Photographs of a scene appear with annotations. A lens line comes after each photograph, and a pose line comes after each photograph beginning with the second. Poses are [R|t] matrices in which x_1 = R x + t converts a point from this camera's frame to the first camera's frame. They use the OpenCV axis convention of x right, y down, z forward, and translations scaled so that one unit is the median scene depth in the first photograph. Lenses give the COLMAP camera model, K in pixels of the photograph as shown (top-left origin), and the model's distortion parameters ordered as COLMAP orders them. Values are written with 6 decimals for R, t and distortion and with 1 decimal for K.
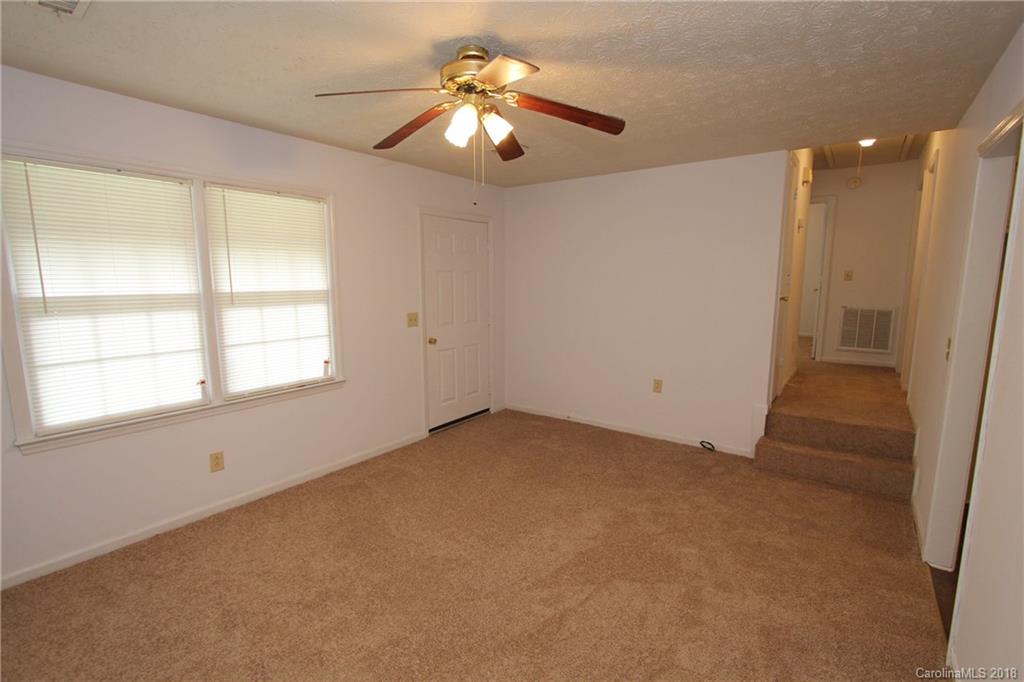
lens RADIAL K [[472.7, 0, 515.7], [0, 472.7, 345.2], [0, 0, 1]] dist [-0.015893, 0.000346]
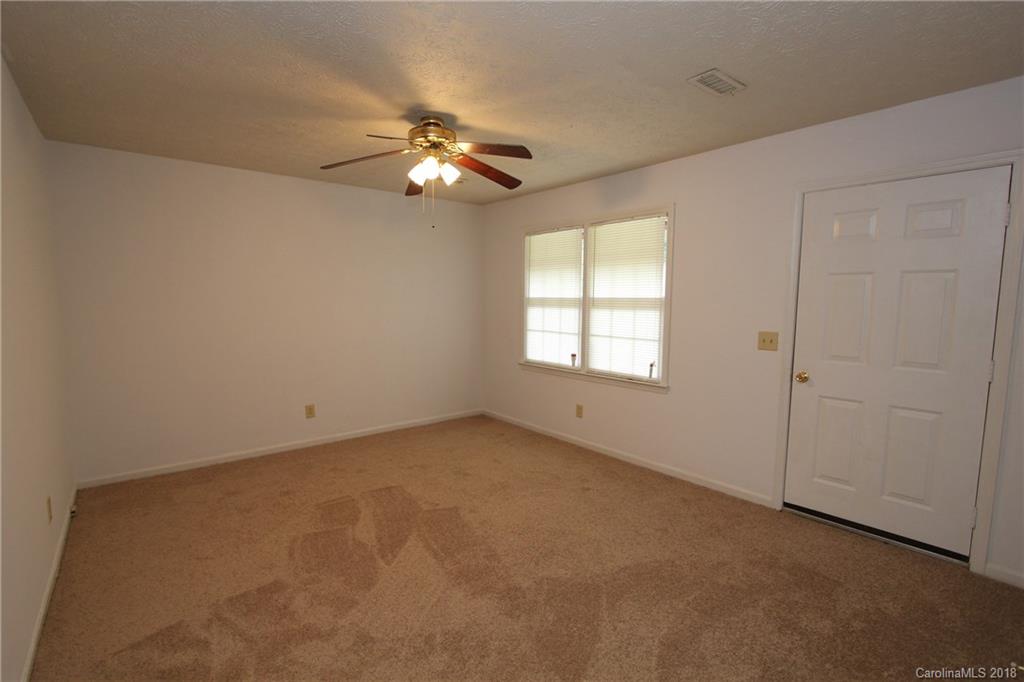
lens RADIAL K [[472.7, 0, 515.7], [0, 472.7, 345.2], [0, 0, 1]] dist [-0.015893, 0.000346]
pose [[-0.239788, 0.096968, -0.965970, 0.796657], [-0.141798, 0.980830, 0.133659, -0.120866], [0.960414, 0.169023, -0.221441, 1.044119]]
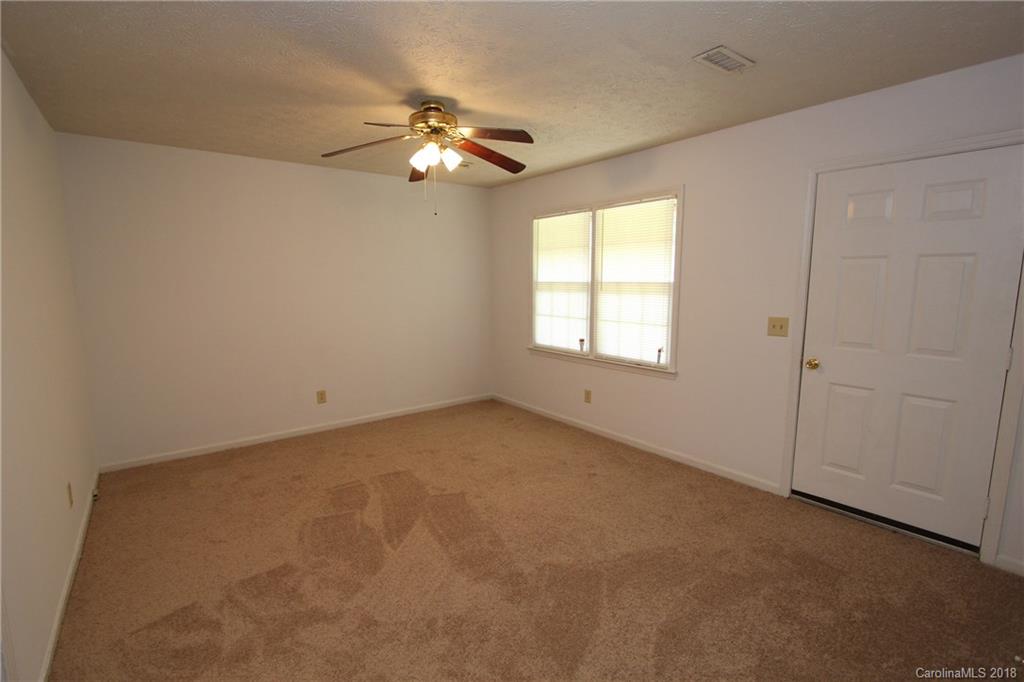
lens RADIAL K [[472.7, 0, 515.7], [0, 472.7, 345.2], [0, 0, 1]] dist [-0.015893, 0.000346]
pose [[-0.270401, 0.136753, -0.952986, 0.786603], [-0.131621, 0.975315, 0.177303, -0.135865], [0.953708, 0.173376, -0.245727, 1.062674]]
